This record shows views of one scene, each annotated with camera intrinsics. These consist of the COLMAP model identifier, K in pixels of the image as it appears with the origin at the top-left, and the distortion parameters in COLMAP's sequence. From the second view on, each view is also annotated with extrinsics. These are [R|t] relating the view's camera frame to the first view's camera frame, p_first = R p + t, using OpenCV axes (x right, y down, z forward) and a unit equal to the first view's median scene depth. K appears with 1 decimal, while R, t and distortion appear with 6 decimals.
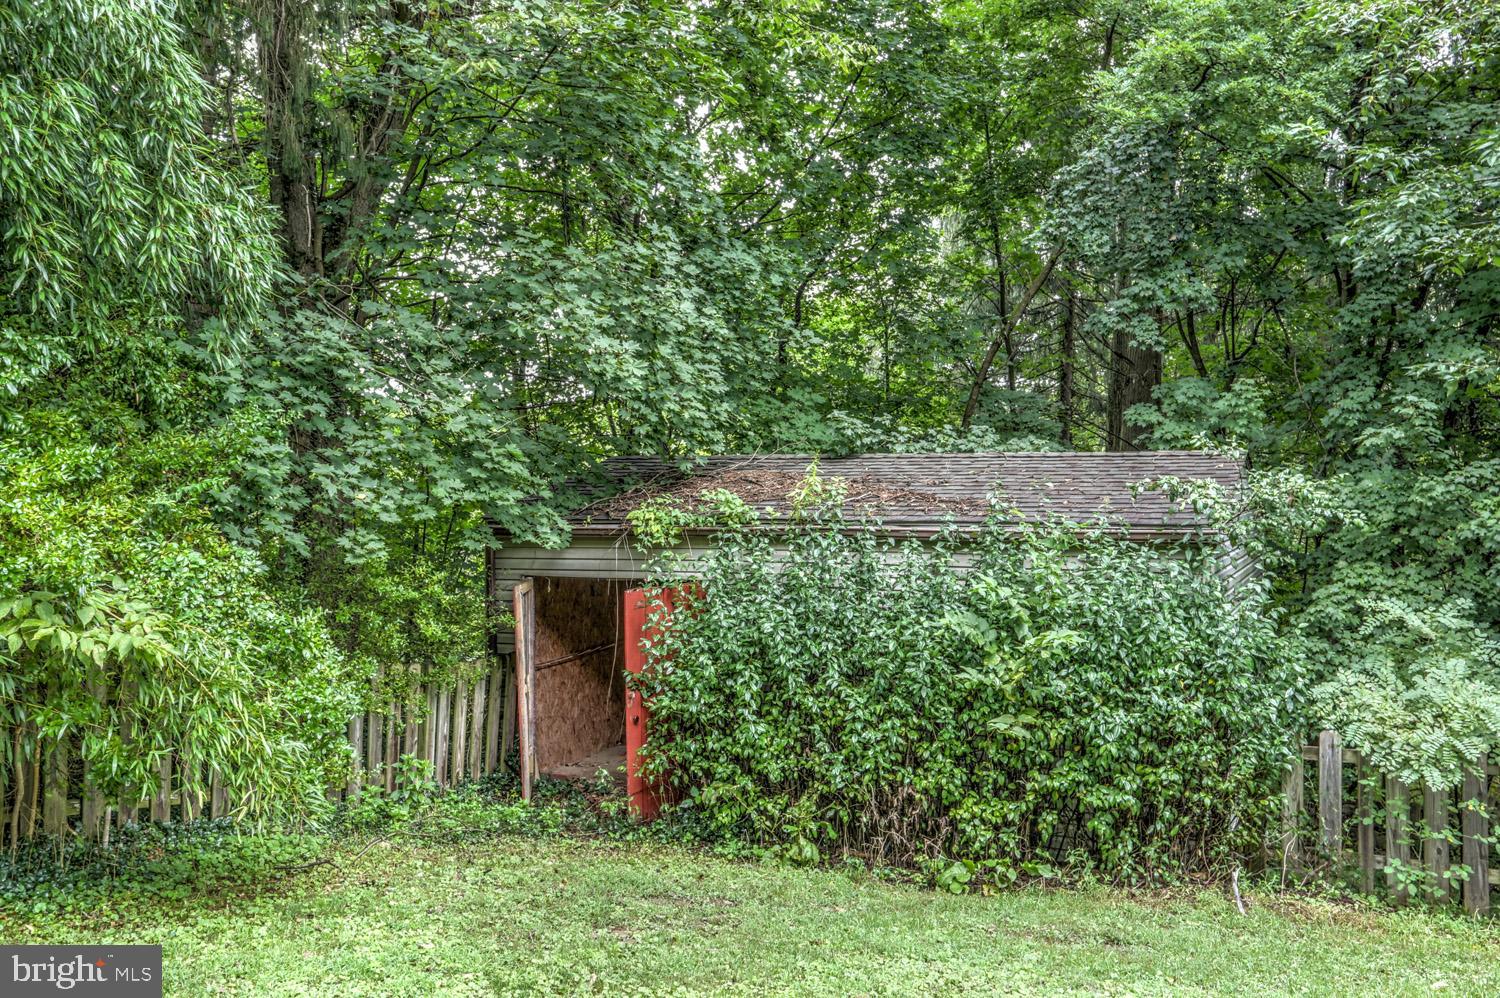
lens RADIAL K [[1138.0, 0, 750.0], [0, 1138.0, 499.0], [0, 0, 1]] dist [-0.002283, -0.001753]
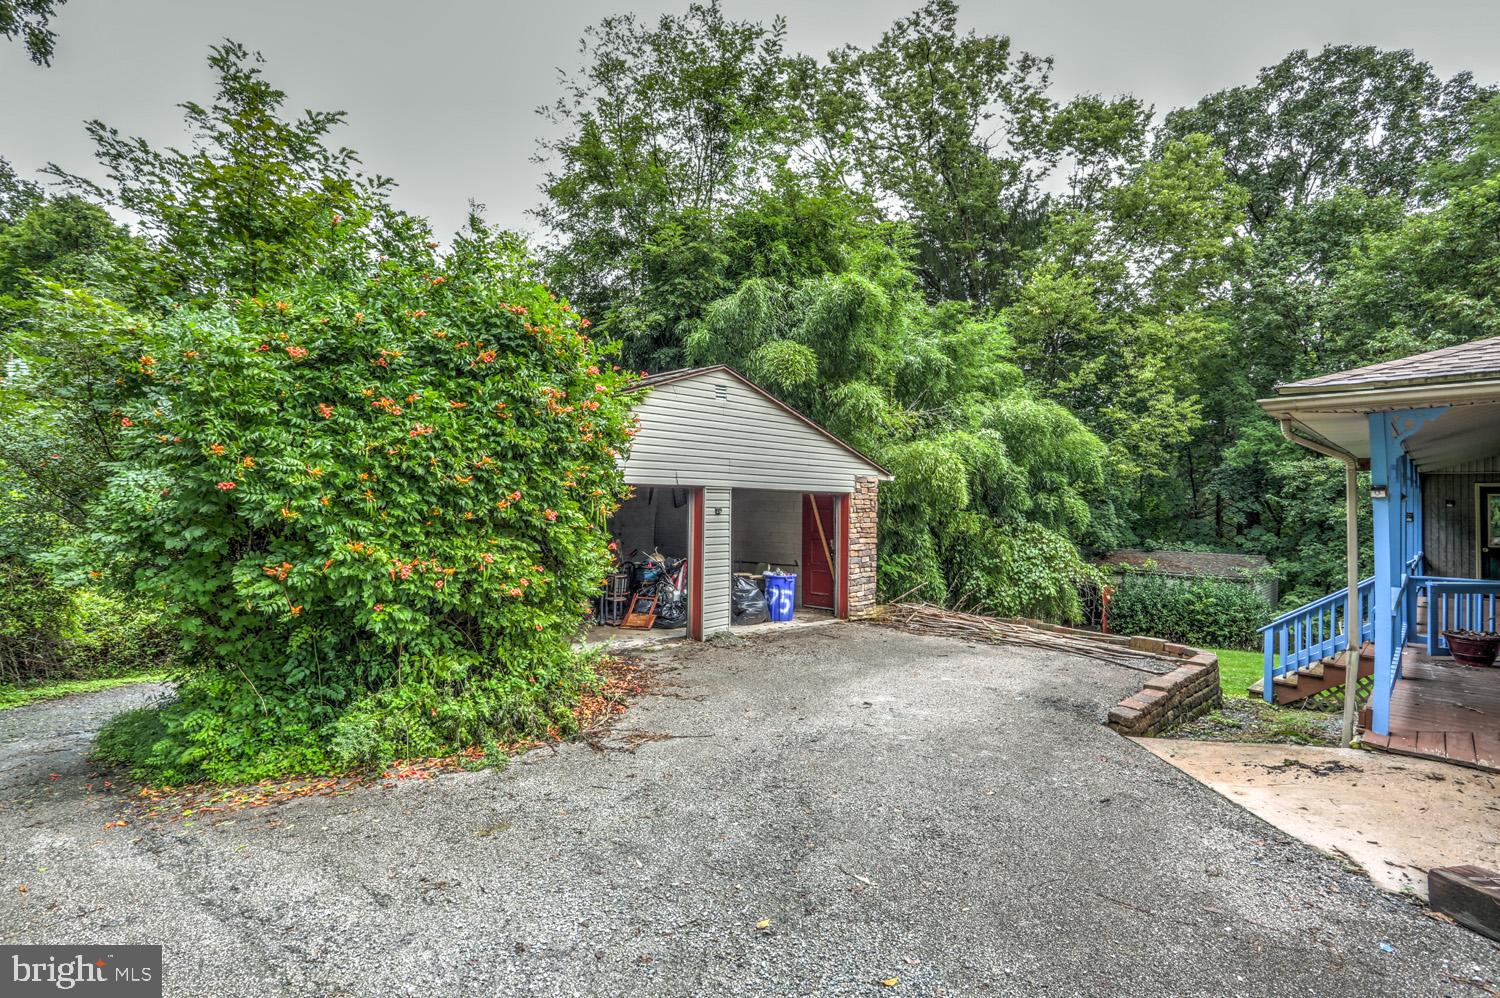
lens RADIAL K [[723.8, 0, 750.0], [0, 723.8, 499.0], [0, 0, 1]] dist [-0.065909, 0.023378]
pose [[0.949069, 0.009560, -0.314924, -0.639059], [-0.011703, 0.999919, -0.004915, -0.266478], [0.314852, 0.008350, 0.949104, -2.427728]]
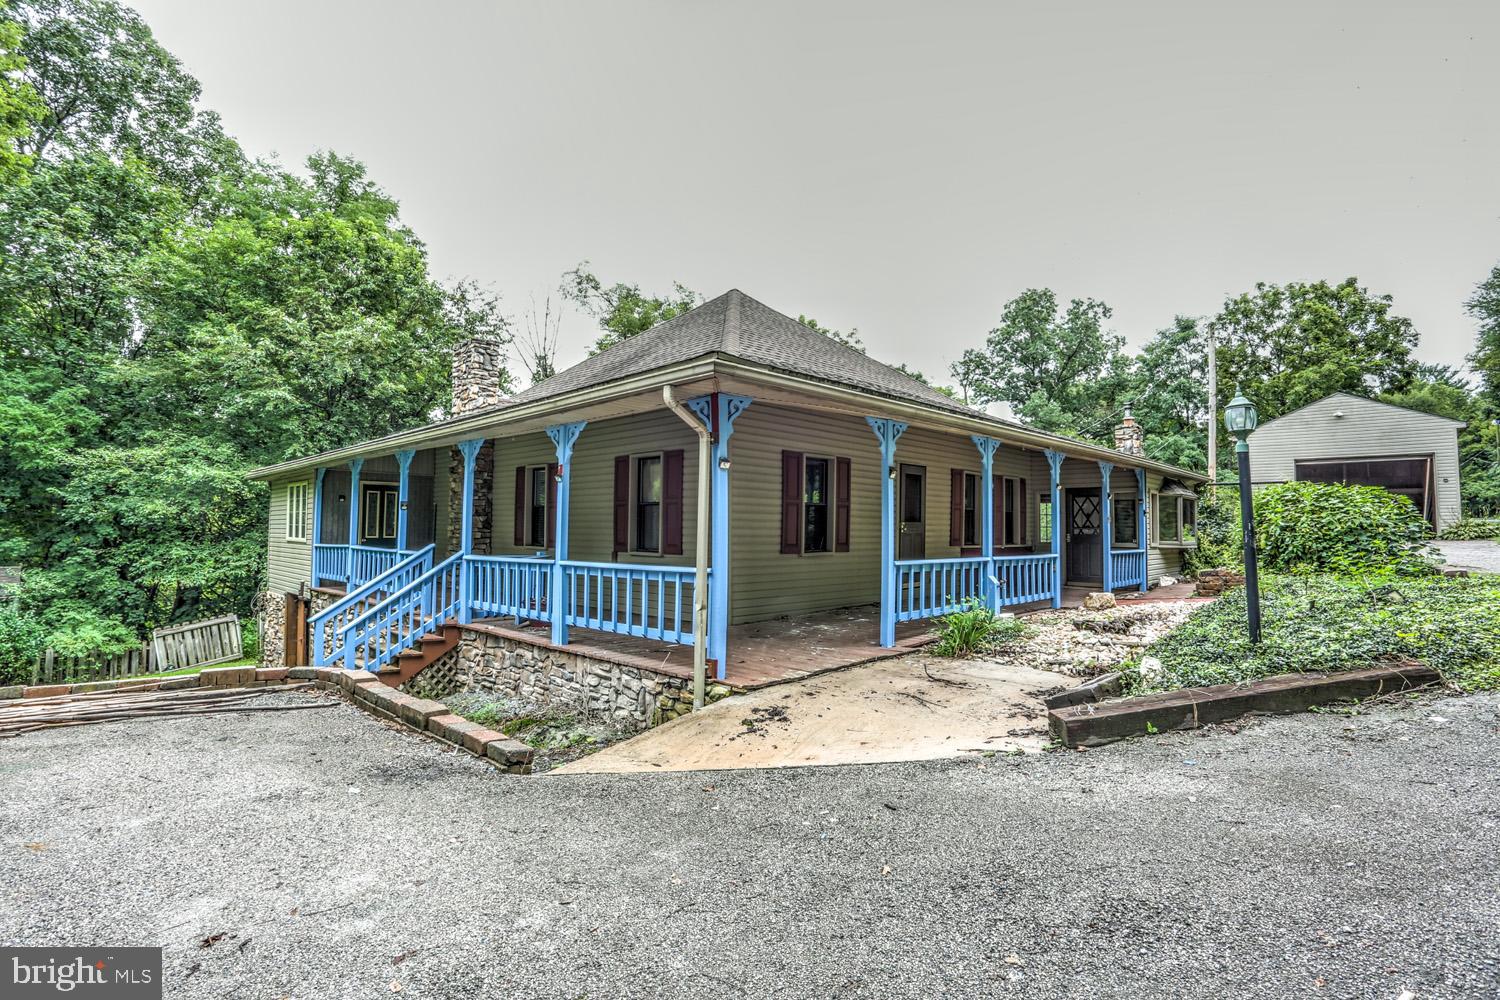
lens RADIAL K [[723.8, 0, 750.0], [0, 723.8, 500.0], [0, 0, 1]] dist [-0.065909, 0.023378]
pose [[0.298335, 0.052108, 0.953038, -1.001576], [-0.015720, 0.998641, -0.049680, -0.208692], [-0.954332, -0.000160, 0.298749, -1.884063]]
